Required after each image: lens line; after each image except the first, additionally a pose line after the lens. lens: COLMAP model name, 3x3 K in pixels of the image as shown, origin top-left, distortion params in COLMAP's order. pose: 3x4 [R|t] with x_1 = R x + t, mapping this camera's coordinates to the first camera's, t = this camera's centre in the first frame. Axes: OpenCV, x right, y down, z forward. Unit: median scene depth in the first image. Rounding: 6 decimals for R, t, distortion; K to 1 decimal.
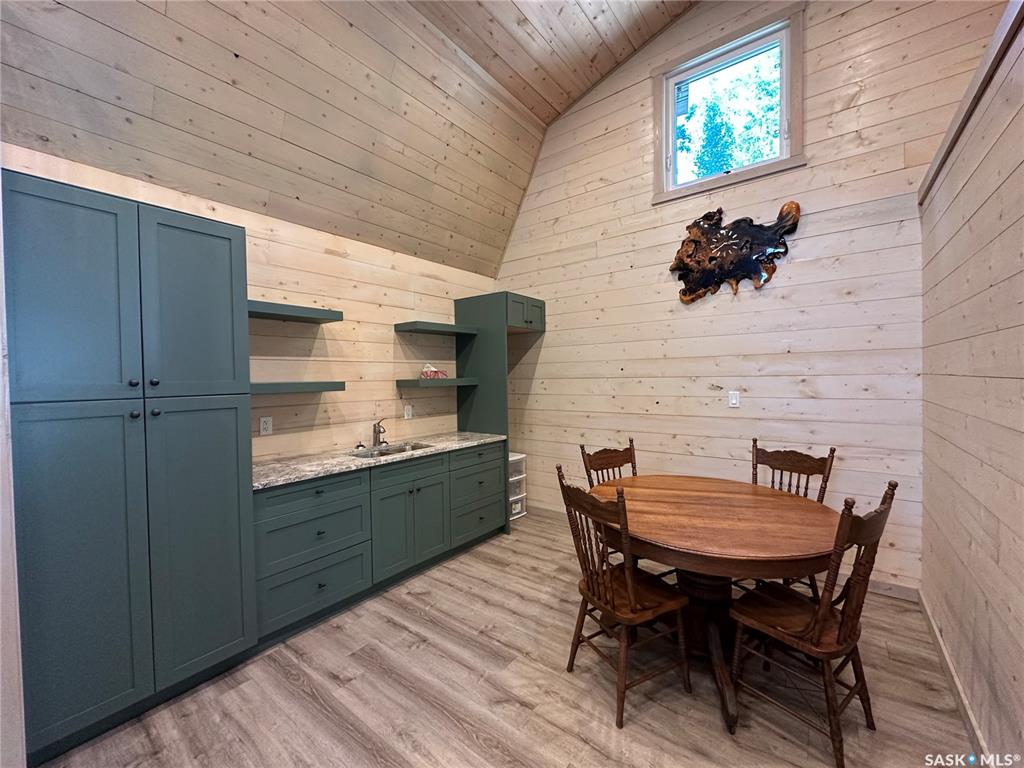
lens RADIAL K [[408.3, 0, 513.4], [0, 408.3, 383.1], [0, 0, 1]] dist [-0.001976, -0.000076]
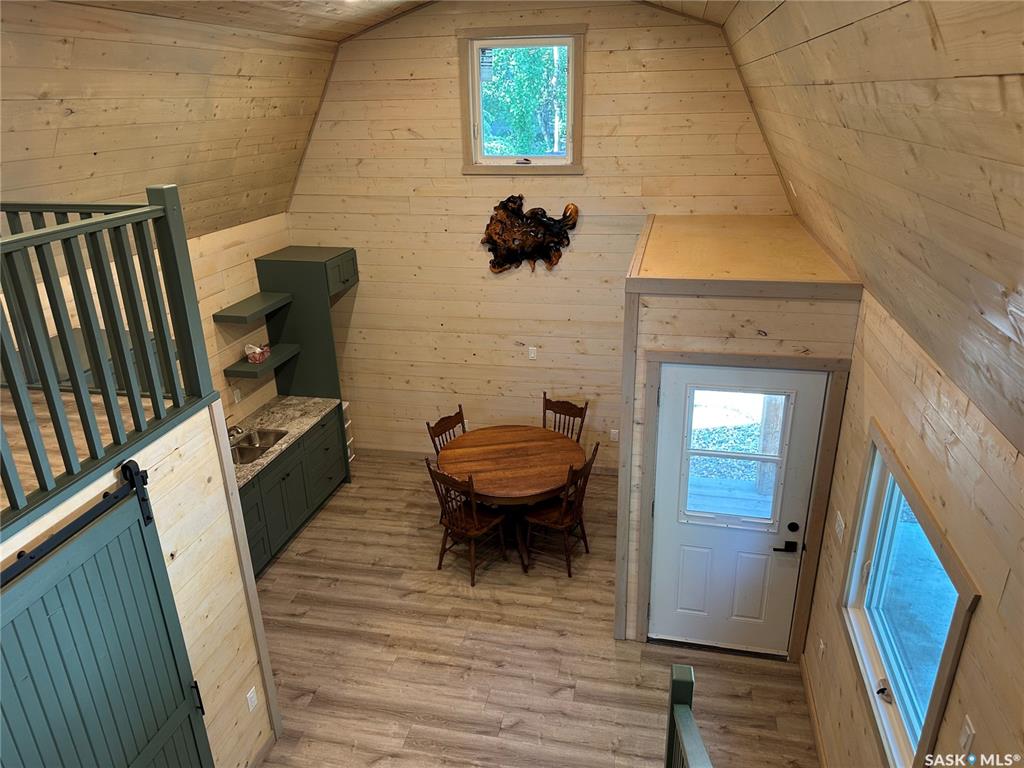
lens RADIAL K [[712.6, 0, 516.3], [0, 712.6, 386.7], [0, 0, 1]] dist [0.171192, -0.312459]
pose [[0.903313, -0.163200, 0.396725, -0.435858], [0.013671, 0.935288, 0.353622, -0.712630], [-0.428763, -0.314008, 0.847090, -0.966165]]
